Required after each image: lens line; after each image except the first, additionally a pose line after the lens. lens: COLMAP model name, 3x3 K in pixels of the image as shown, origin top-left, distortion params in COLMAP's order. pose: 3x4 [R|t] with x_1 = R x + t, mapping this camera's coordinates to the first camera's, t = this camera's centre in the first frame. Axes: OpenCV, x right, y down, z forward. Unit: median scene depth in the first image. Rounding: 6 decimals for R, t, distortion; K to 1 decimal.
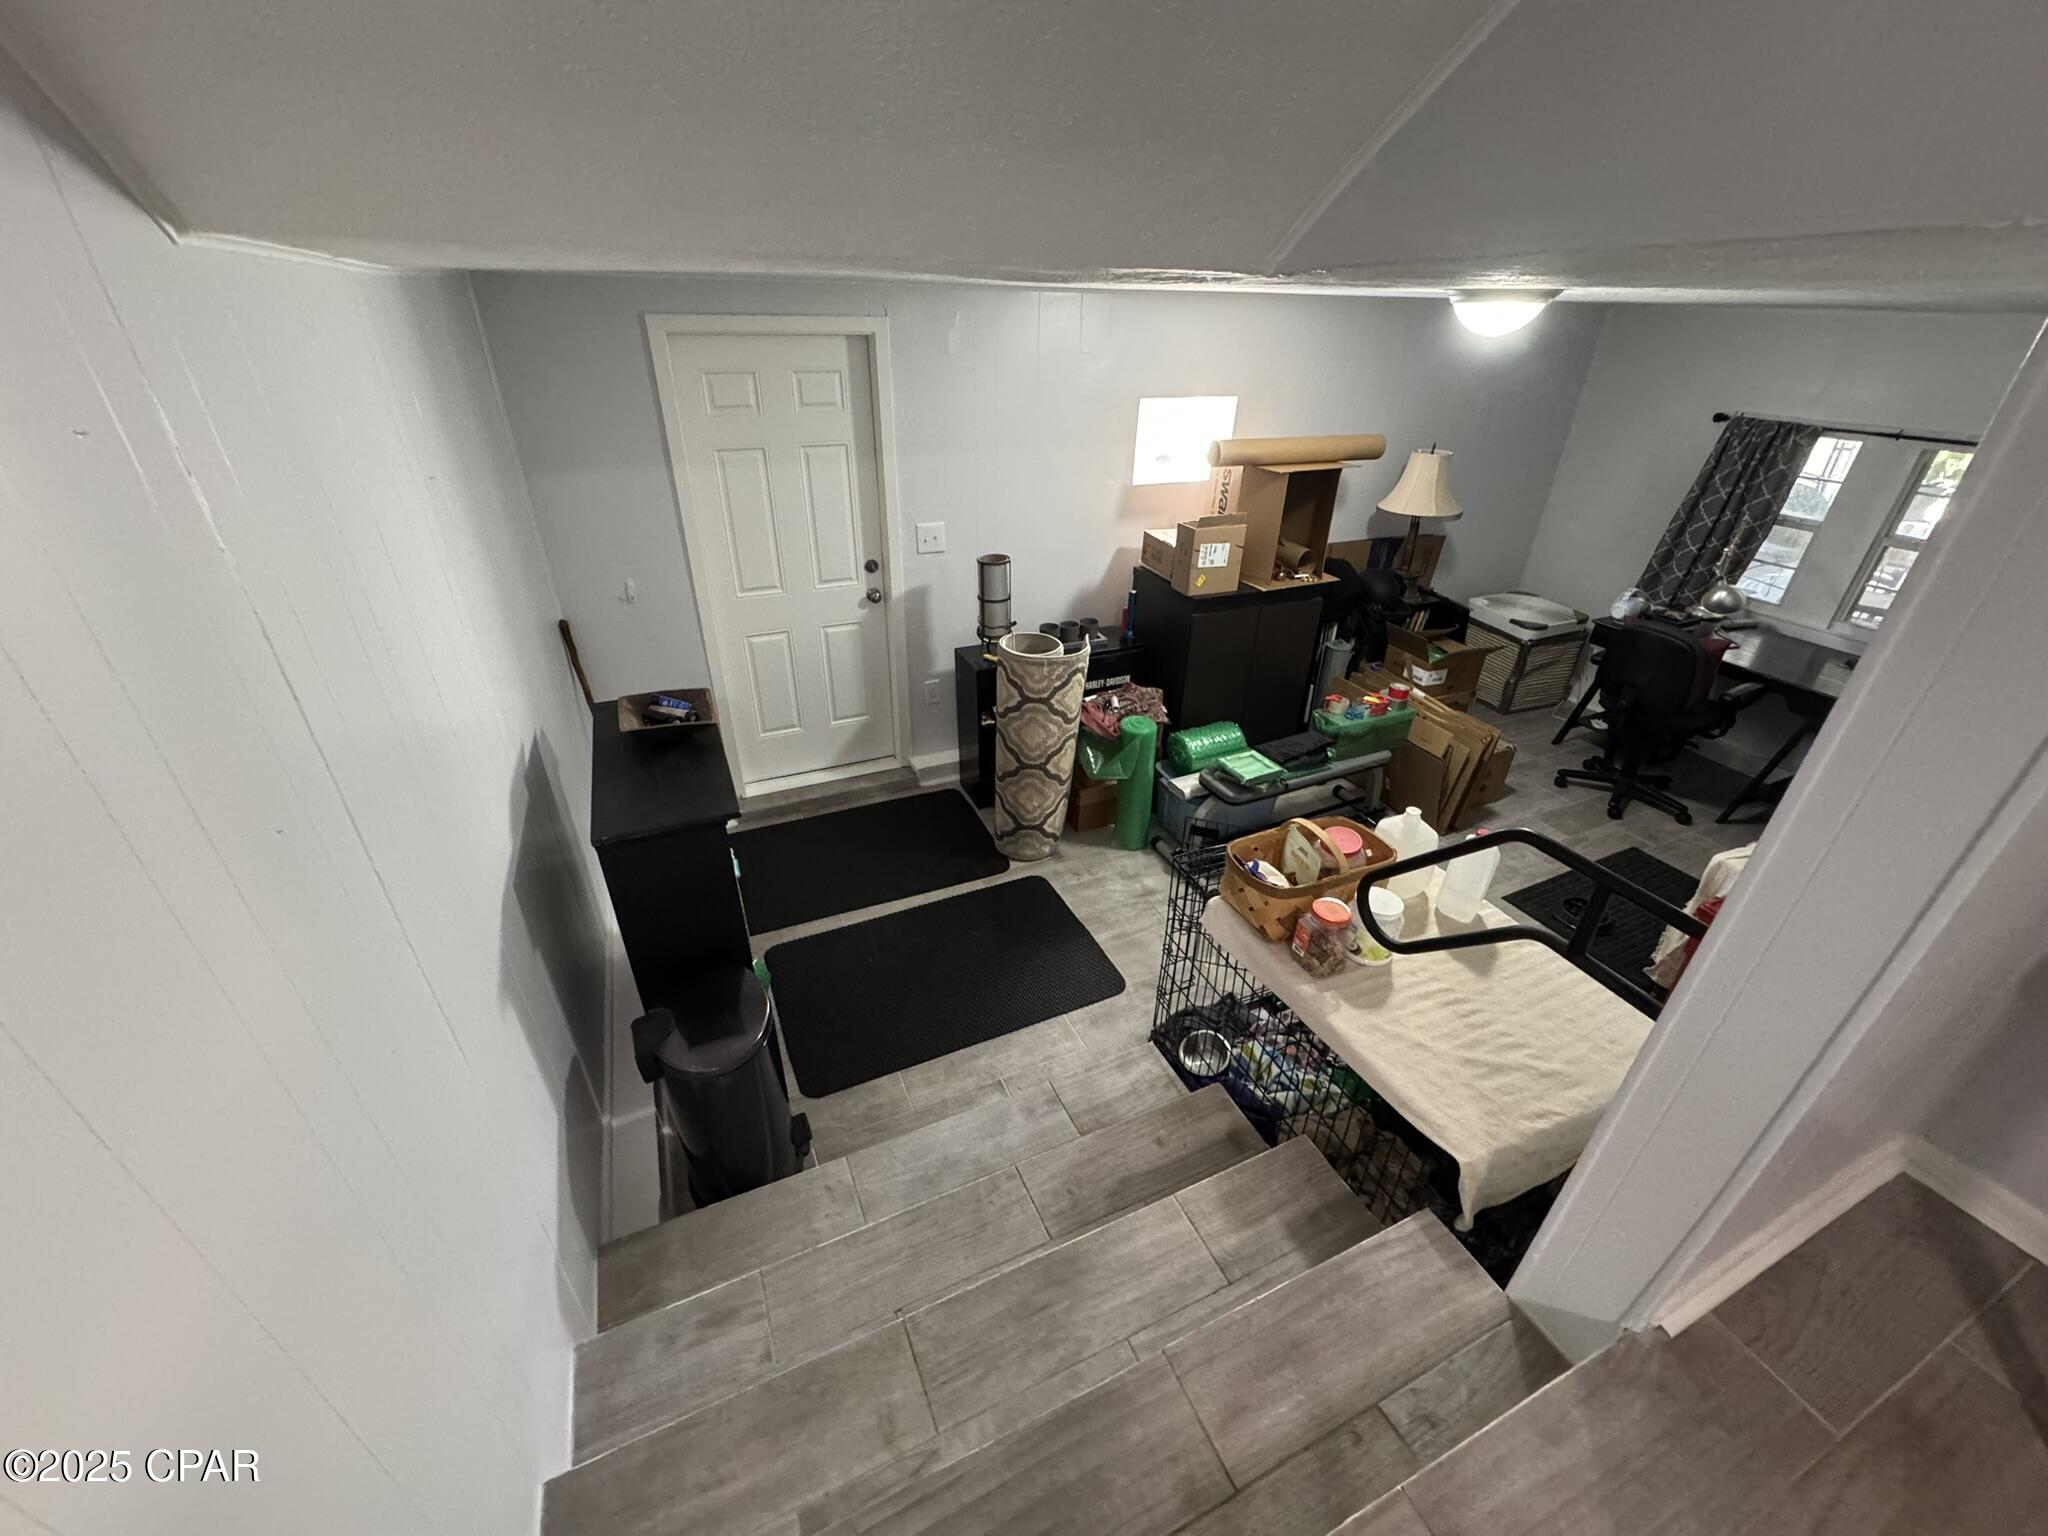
lens RADIAL K [[813.4, 0, 1024.0], [0, 813.4, 768.0], [0, 0, 1]] dist [-0.001560, -0.000063]
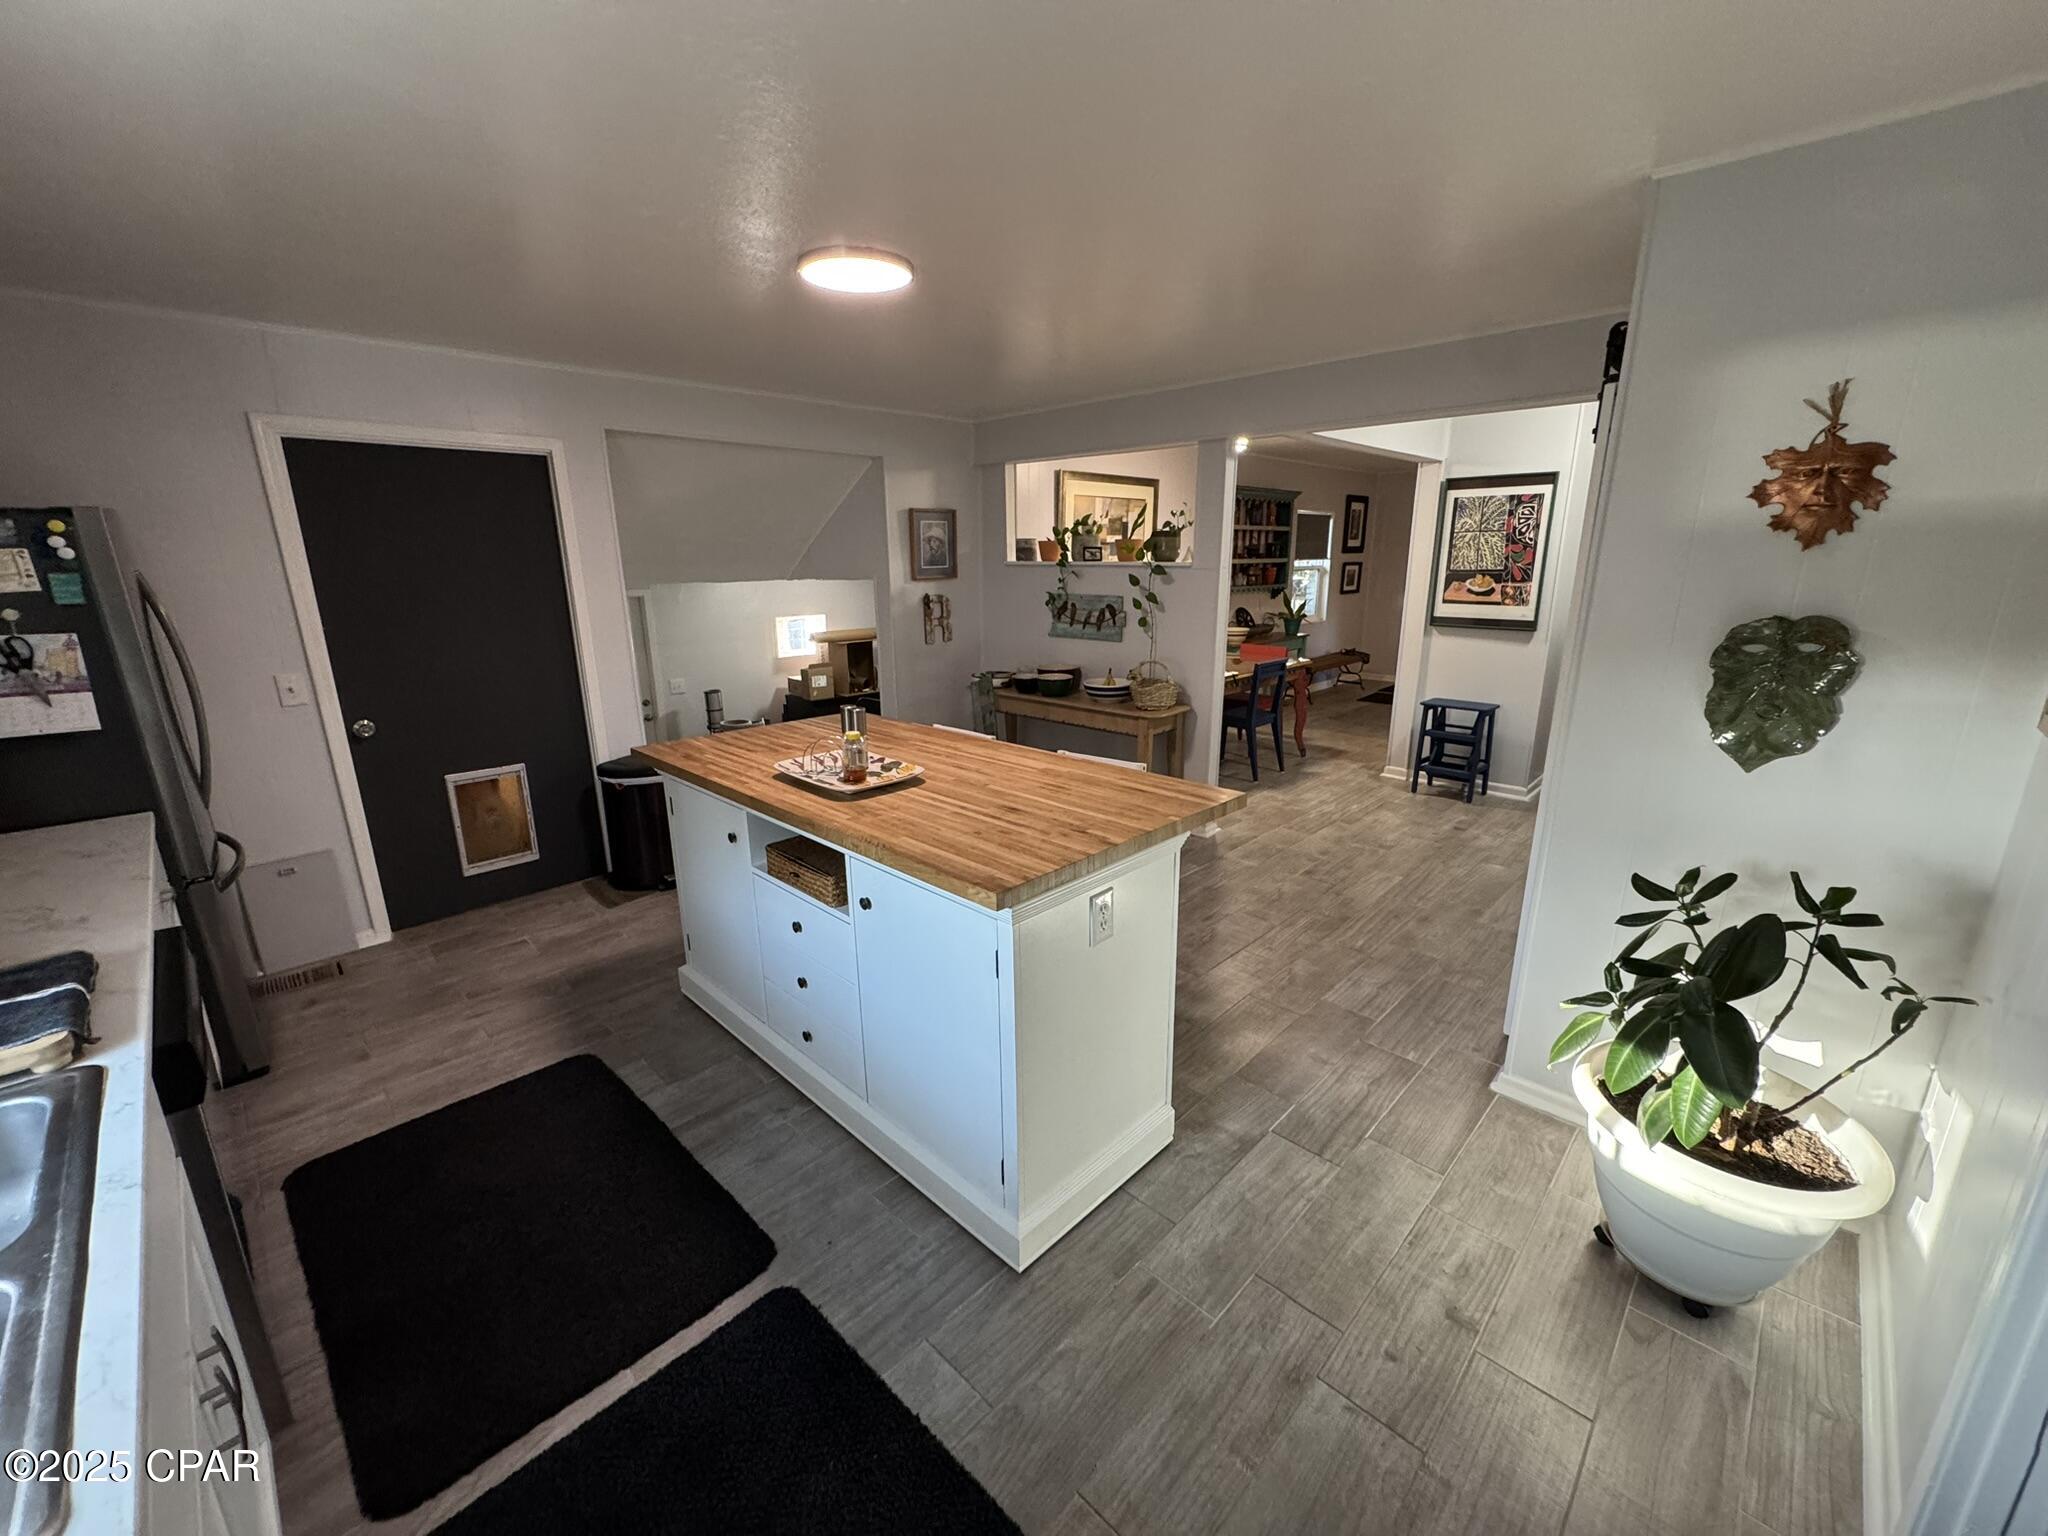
lens RADIAL K [[813.4, 0, 1024.0], [0, 813.4, 768.0], [0, 0, 1]] dist [-0.001560, -0.000063]
pose [[0.930101, -0.117238, 0.348091, -0.040810], [0.202408, 0.954411, -0.219386, 0.538227], [-0.306502, 0.274508, 0.911429, -1.068269]]
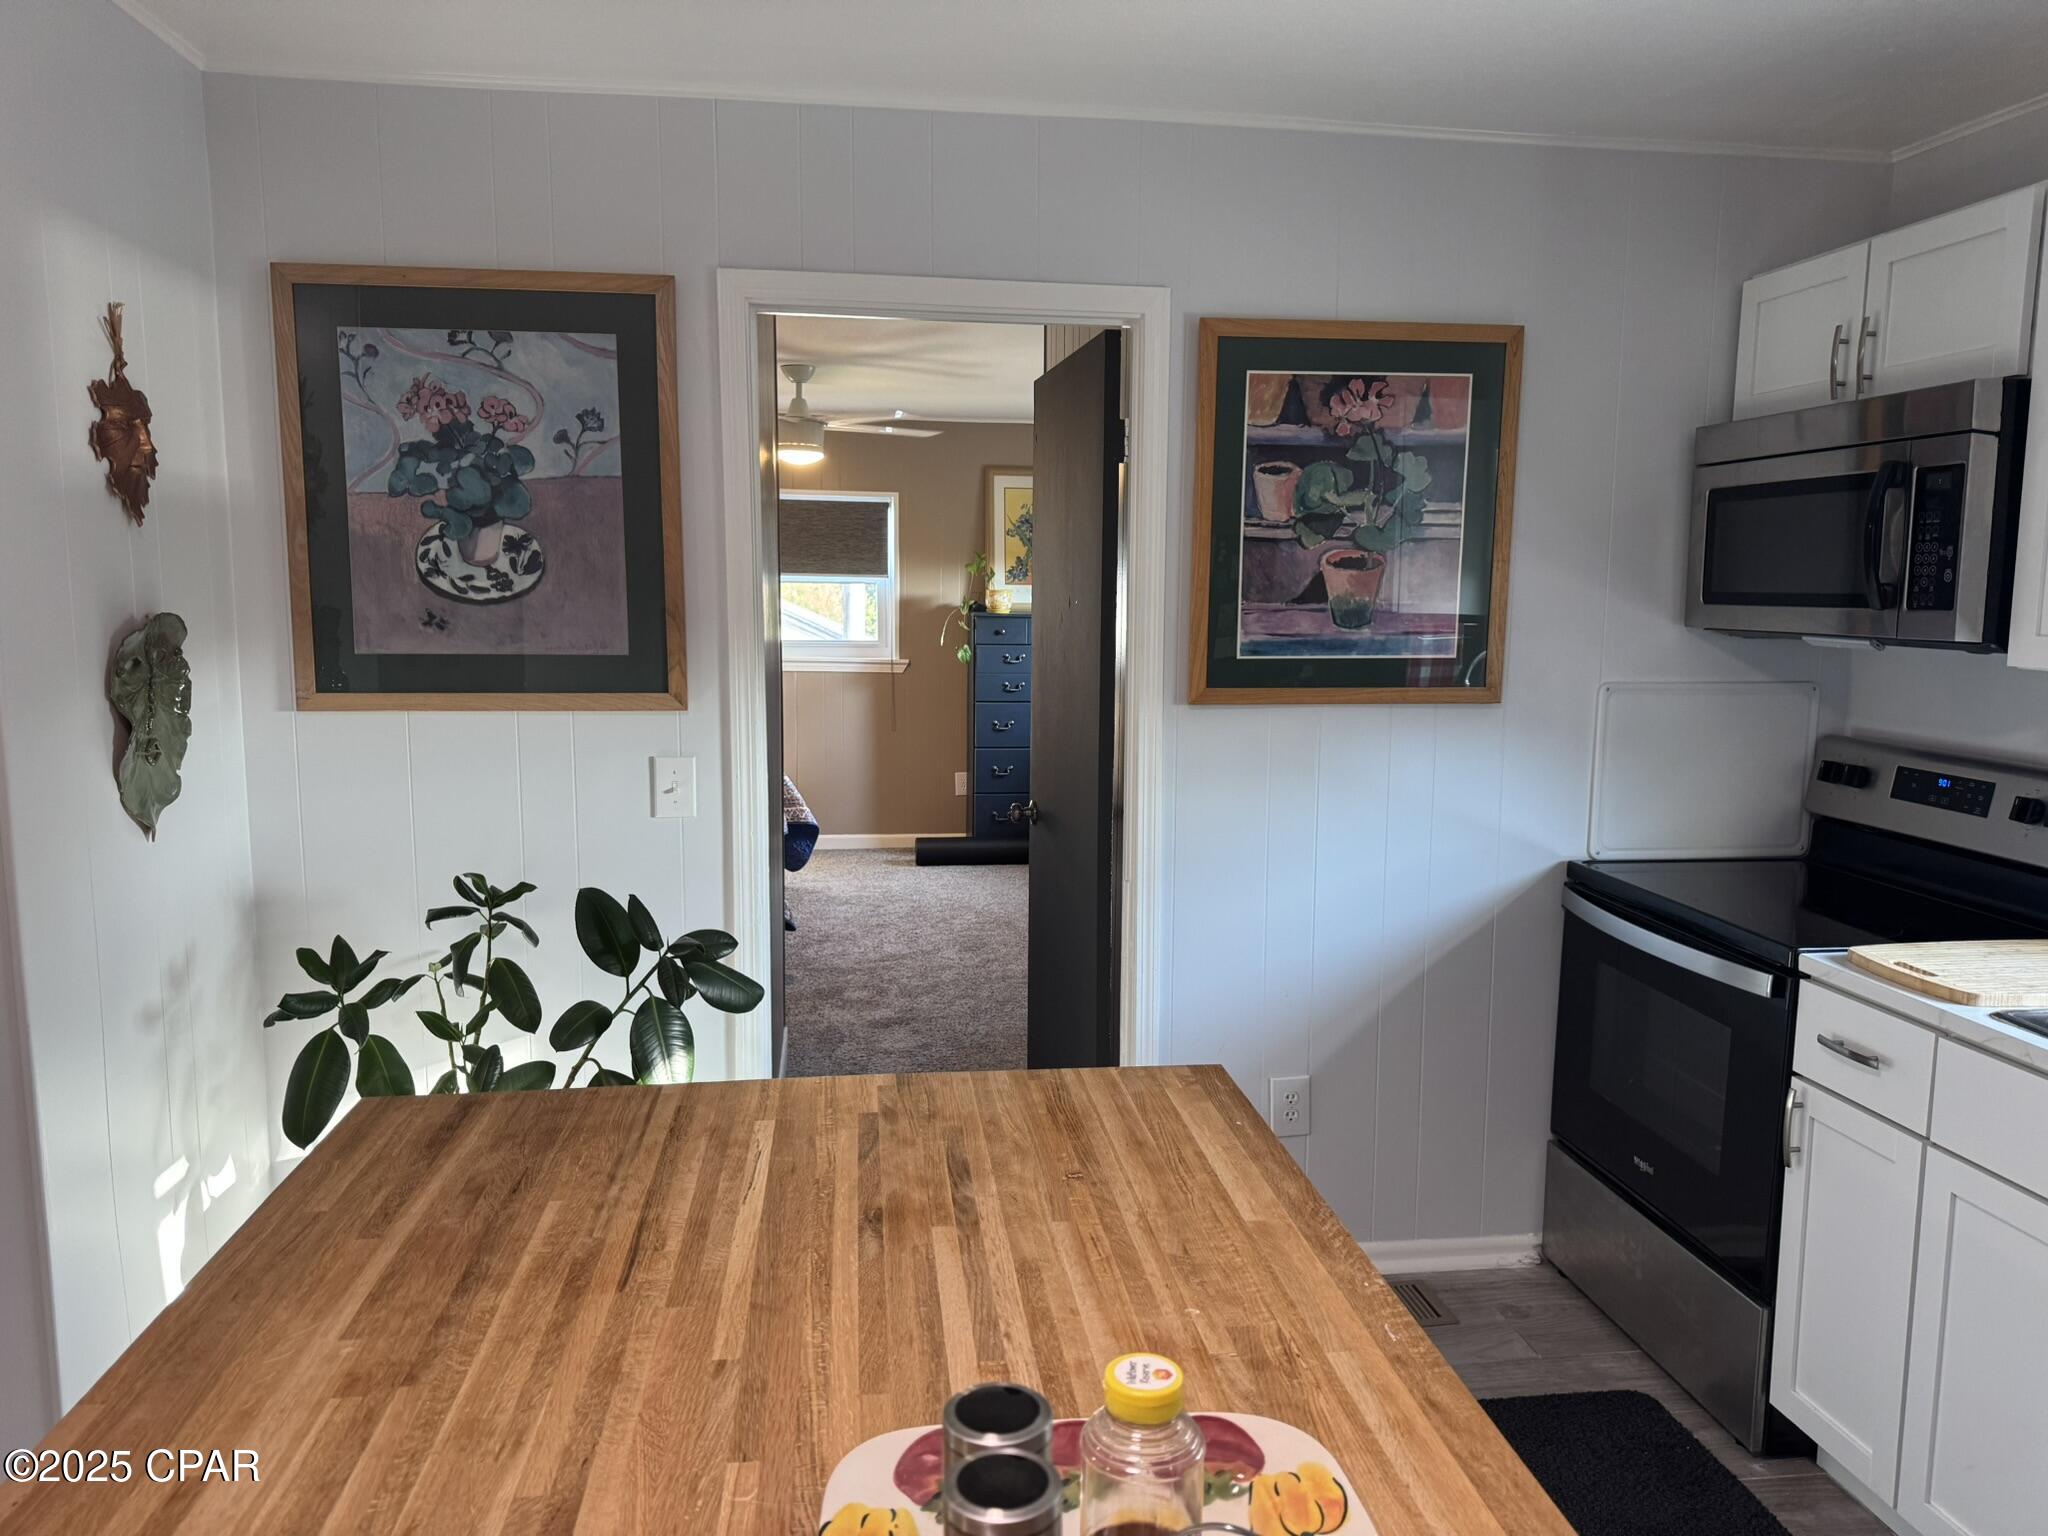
lens RADIAL K [[1432.2, 0, 1025.9], [0, 1432.2, 780.1], [0, 0, 1]] dist [0.094760, -0.152827]
pose [[-0.955709, -0.062450, 0.287612, 0.018284], [0.125618, 0.797192, 0.590512, 0.167792], [-0.266159, 0.600487, -0.754039, -0.372398]]
